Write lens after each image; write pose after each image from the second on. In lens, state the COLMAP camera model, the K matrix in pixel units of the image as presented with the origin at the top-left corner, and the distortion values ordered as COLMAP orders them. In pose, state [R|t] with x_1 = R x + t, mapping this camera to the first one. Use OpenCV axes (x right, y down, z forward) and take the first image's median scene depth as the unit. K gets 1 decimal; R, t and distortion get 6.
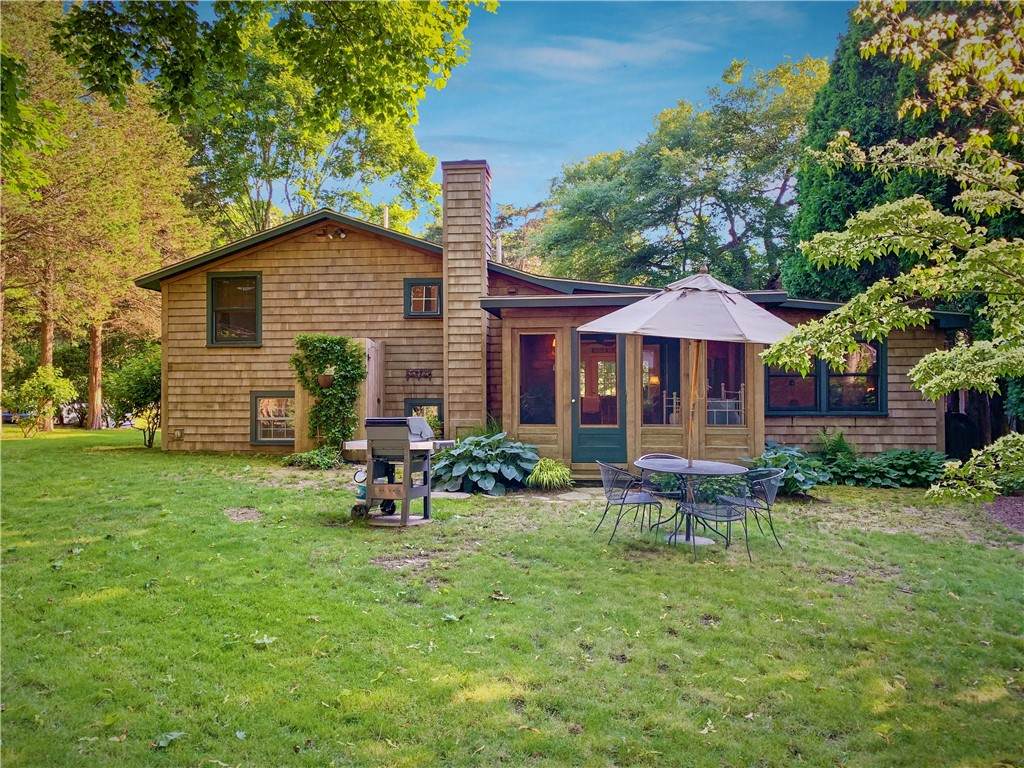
lens RADIAL K [[773.1, 0, 512.0], [0, 773.1, 384.0], [0, 0, 1]] dist [0.004470, -0.001097]
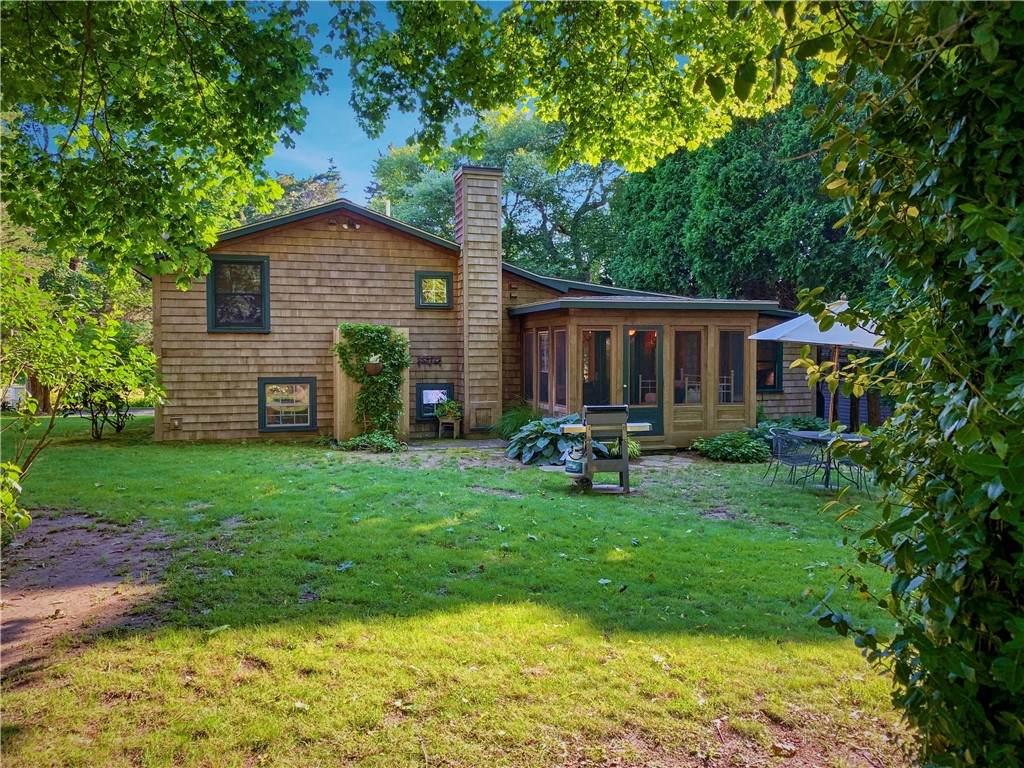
lens RADIAL K [[773.1, 0, 512.0], [0, 773.1, 384.0], [0, 0, 1]] dist [0.004470, -0.001097]
pose [[0.917272, -0.013770, 0.398023, -0.439357], [-0.001884, 0.999241, 0.038911, -0.022111], [-0.398256, -0.036442, 0.916550, -0.035761]]
